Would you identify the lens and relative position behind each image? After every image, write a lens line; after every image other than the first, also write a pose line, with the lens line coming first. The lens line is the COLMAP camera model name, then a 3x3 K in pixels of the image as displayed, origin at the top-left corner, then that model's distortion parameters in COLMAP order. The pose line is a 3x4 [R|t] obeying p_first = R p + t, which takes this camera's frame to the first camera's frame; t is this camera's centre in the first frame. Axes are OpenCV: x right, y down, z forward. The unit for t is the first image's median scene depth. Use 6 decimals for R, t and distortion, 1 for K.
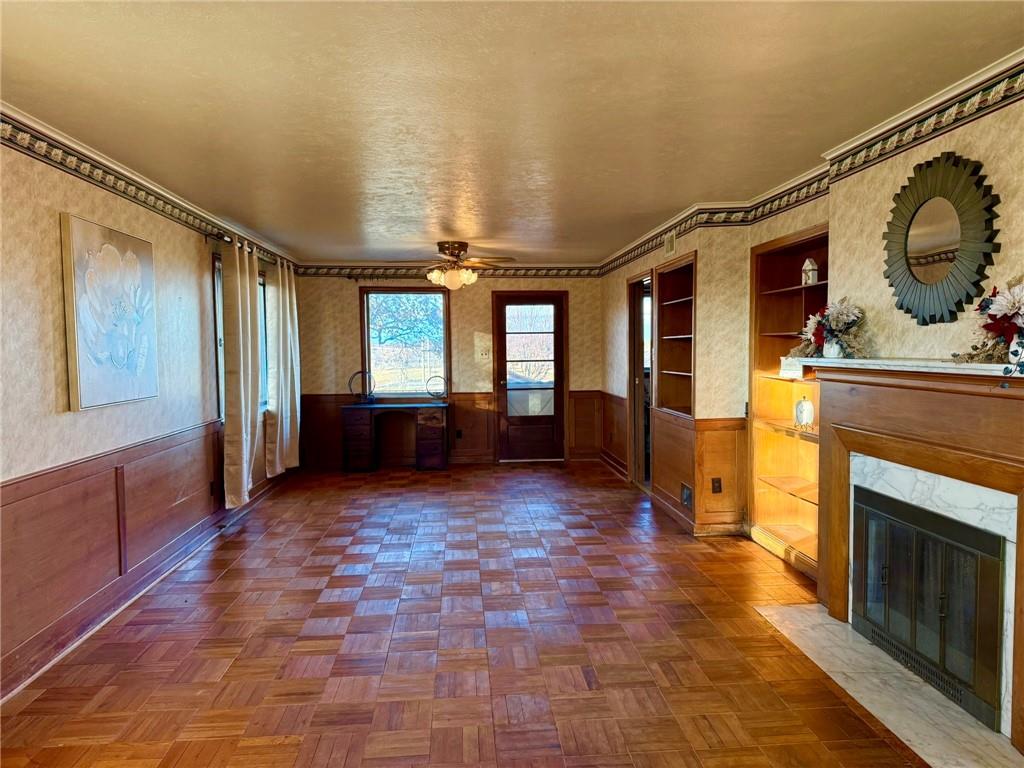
lens RADIAL K [[731.8, 0, 508.2], [0, 731.8, 384.9], [0, 0, 1]] dist [0.067509, -0.035957]
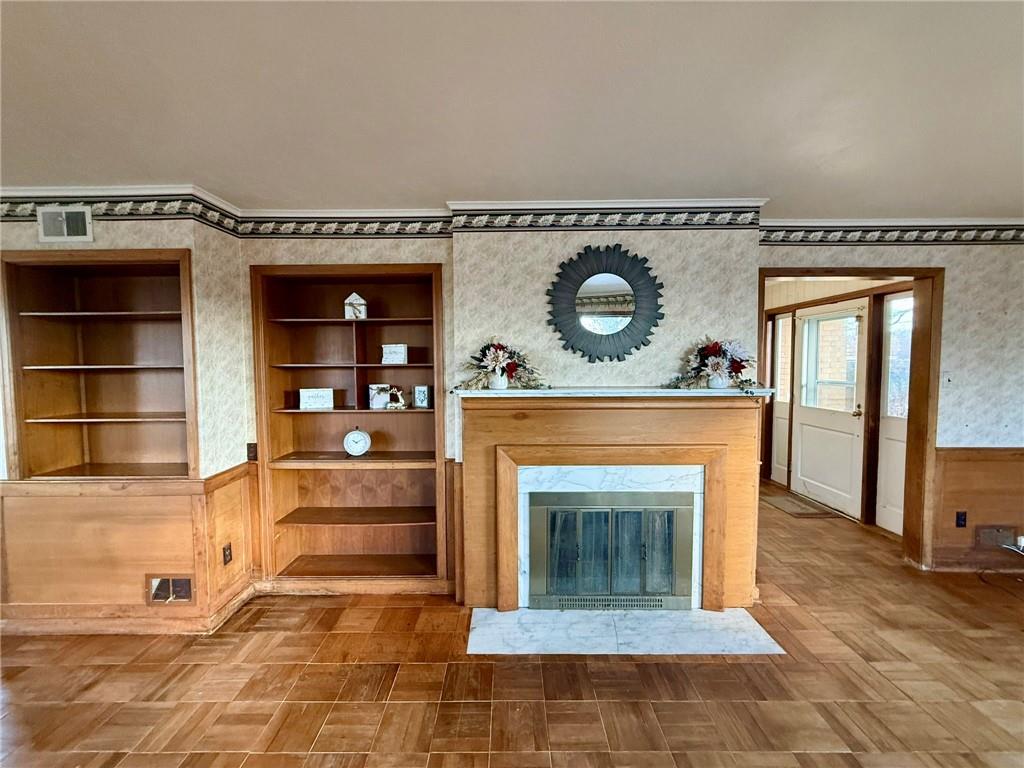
lens RADIAL K [[406.9, 0, 509.9], [0, 406.9, 385.1], [0, 0, 1]] dist [0.000122, -0.000241]
pose [[0.071089, -0.042912, 0.996547, -0.193203], [0.057375, 0.997596, 0.038865, -0.069295], [-0.995818, 0.054414, 0.073380, 0.989395]]
